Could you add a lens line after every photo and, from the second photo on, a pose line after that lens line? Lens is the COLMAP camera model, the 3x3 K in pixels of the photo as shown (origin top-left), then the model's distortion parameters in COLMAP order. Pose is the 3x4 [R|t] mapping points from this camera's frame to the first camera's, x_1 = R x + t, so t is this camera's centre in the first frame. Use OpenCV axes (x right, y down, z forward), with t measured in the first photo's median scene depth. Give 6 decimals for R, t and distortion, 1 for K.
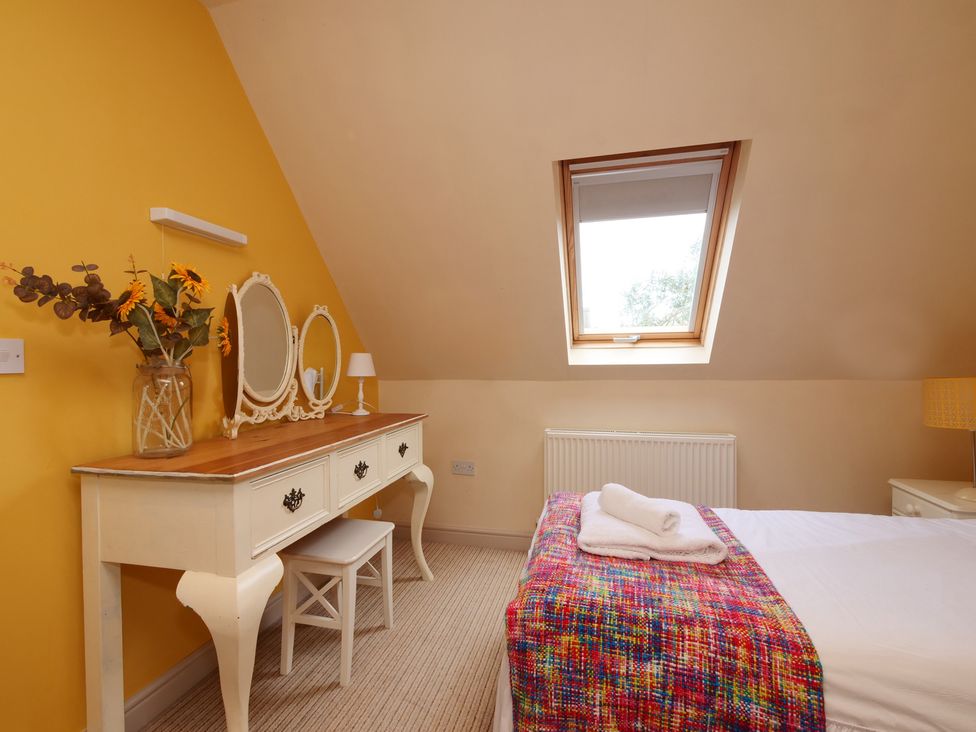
lens RADIAL K [[461.2, 0, 492.2], [0, 461.2, 362.7], [0, 0, 1]] dist [-0.000906, 0.000209]
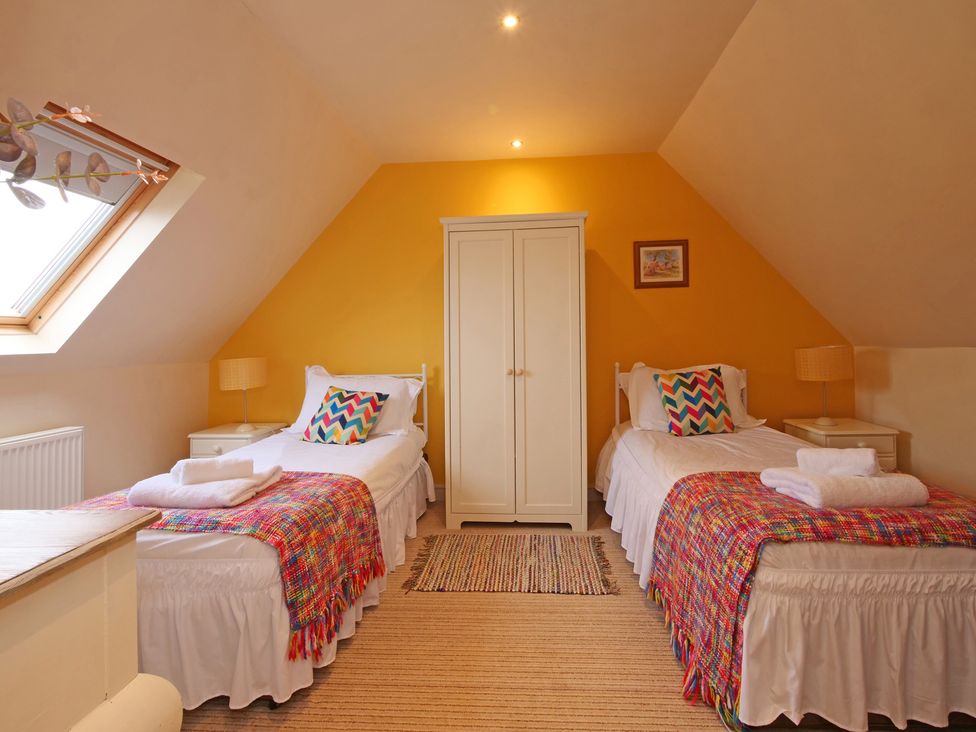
lens RADIAL K [[461.2, 0, 492.2], [0, 461.2, 362.7], [0, 0, 1]] dist [-0.000906, 0.000209]
pose [[-0.139297, -0.036202, 0.989589, -1.298277], [0.023952, 0.998916, 0.039915, 0.009617], [-0.989961, 0.029263, -0.138279, 0.597858]]
